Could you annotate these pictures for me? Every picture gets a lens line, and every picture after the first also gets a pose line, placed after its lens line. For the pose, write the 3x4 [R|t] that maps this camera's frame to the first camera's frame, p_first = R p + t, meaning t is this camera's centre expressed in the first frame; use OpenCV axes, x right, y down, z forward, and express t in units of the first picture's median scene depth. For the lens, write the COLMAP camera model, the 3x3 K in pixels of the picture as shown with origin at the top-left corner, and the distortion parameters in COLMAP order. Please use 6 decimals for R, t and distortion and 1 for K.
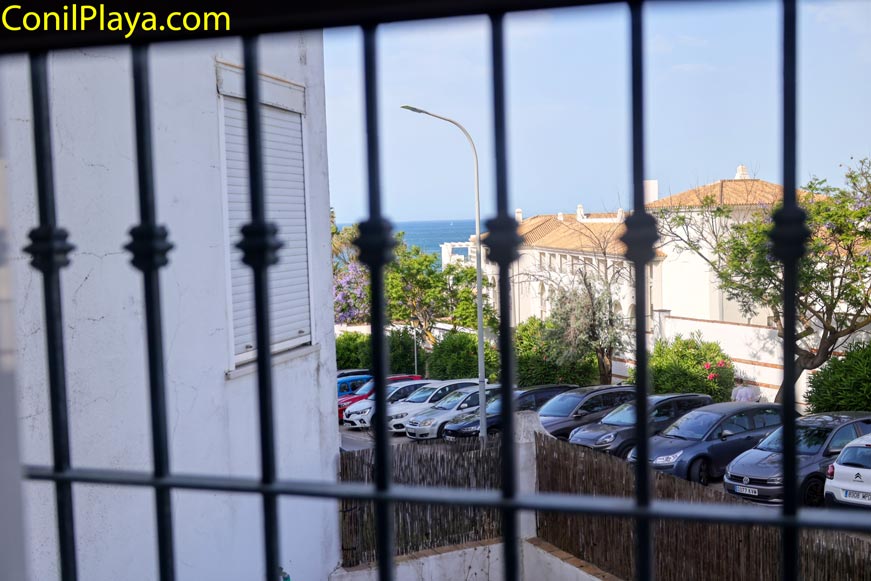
lens RADIAL K [[968.8, 0, 435.5], [0, 968.8, 290.5], [0, 0, 1]] dist [0.000226, 0.004411]
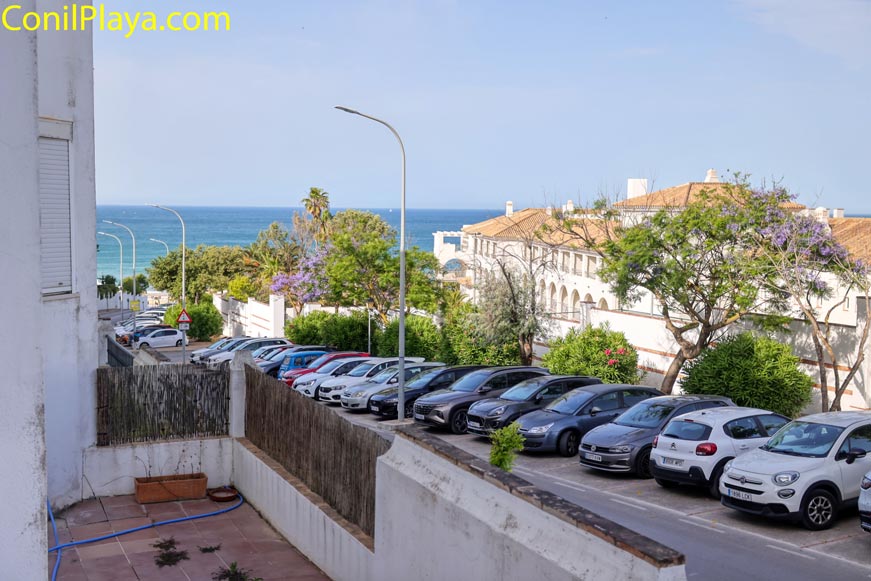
lens RADIAL K [[967.5, 0, 431.2], [0, 967.5, 285.4], [0, 0, 1]] dist [-0.007057, 0.022915]
pose [[0.998906, 0.044041, -0.015723, 0.101719], [-0.043926, 0.999006, 0.007612, 0.001856], [0.016042, -0.006913, 0.999847, -0.110484]]
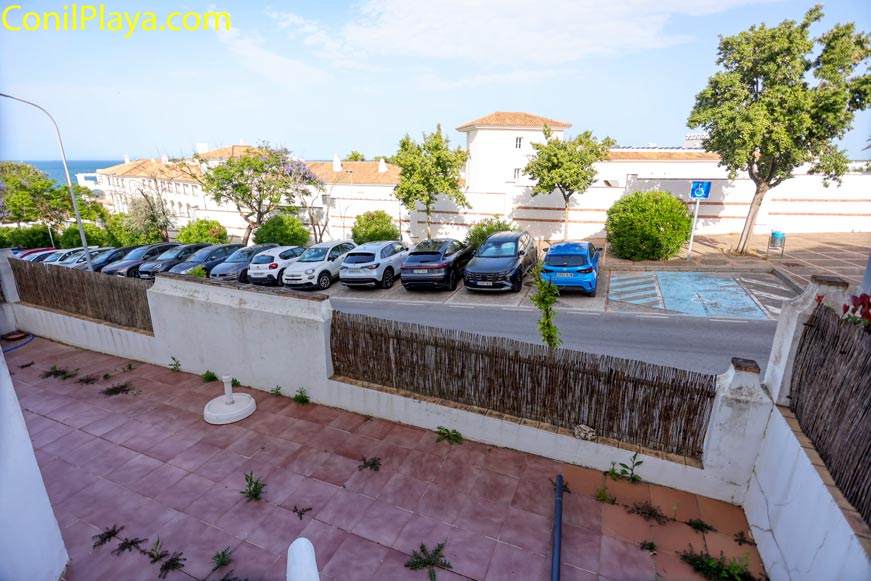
lens RADIAL K [[416.6, 0, 437.6], [0, 416.6, 280.7], [0, 0, 1]] dist [-0.000432, 0.001182]
pose [[0.771306, -0.148035, 0.619010, 0.069953], [0.022952, 0.978412, 0.205386, 0.004118], [-0.636051, -0.144208, 0.758052, -0.114091]]
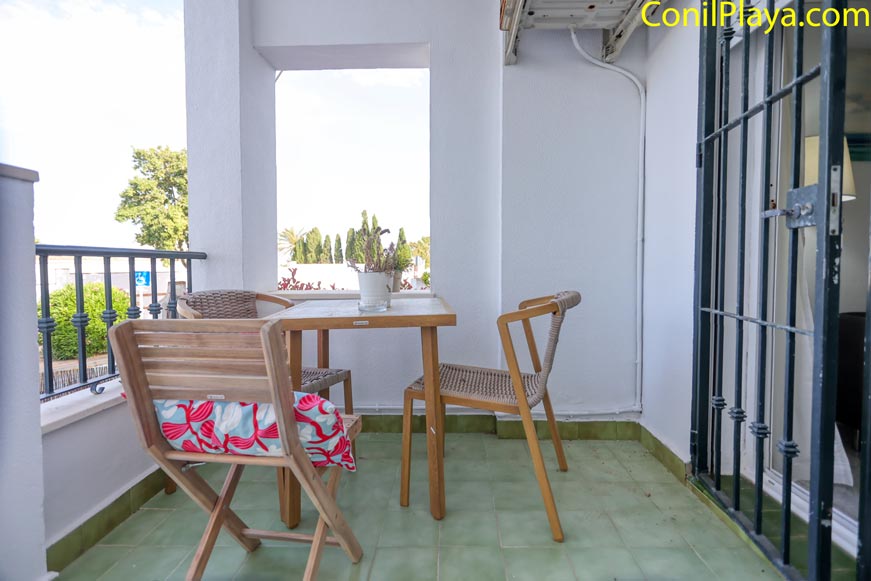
lens RADIAL K [[416.6, 0, 437.6], [0, 416.6, 280.7], [0, 0, 1]] dist [-0.000432, 0.001182]
pose [[-0.260553, -0.003111, 0.965455, 0.019138], [0.081216, 0.996380, 0.025129, 0.034655], [-0.962038, 0.084957, -0.259357, -0.153813]]
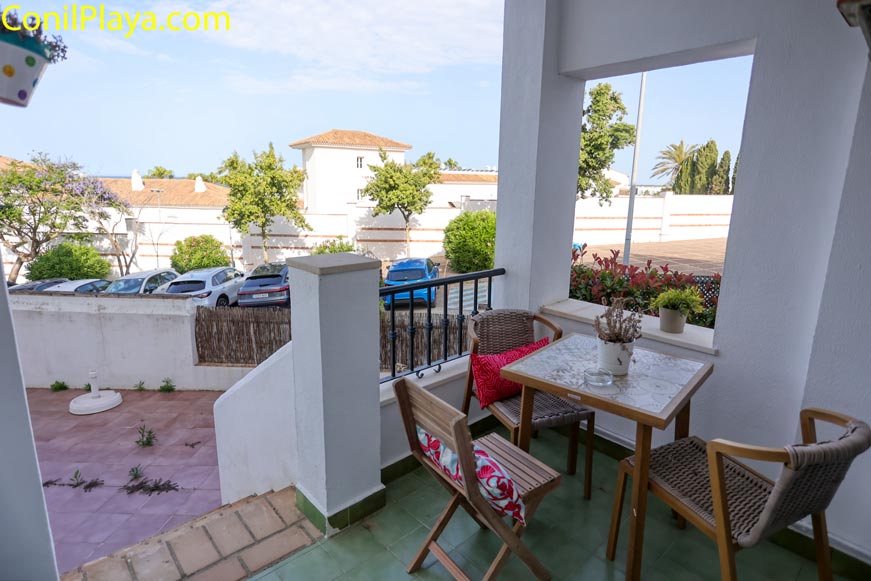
lens RADIAL K [[469.4, 0, 443.3], [0, 469.4, 280.7], [0, 0, 1]] dist [-0.000877, 0.001173]
pose [[0.505848, -0.141538, 0.850932, 0.006521], [0.031541, 0.988822, 0.145724, 0.008080], [-0.862046, -0.046875, 0.504658, -0.180588]]
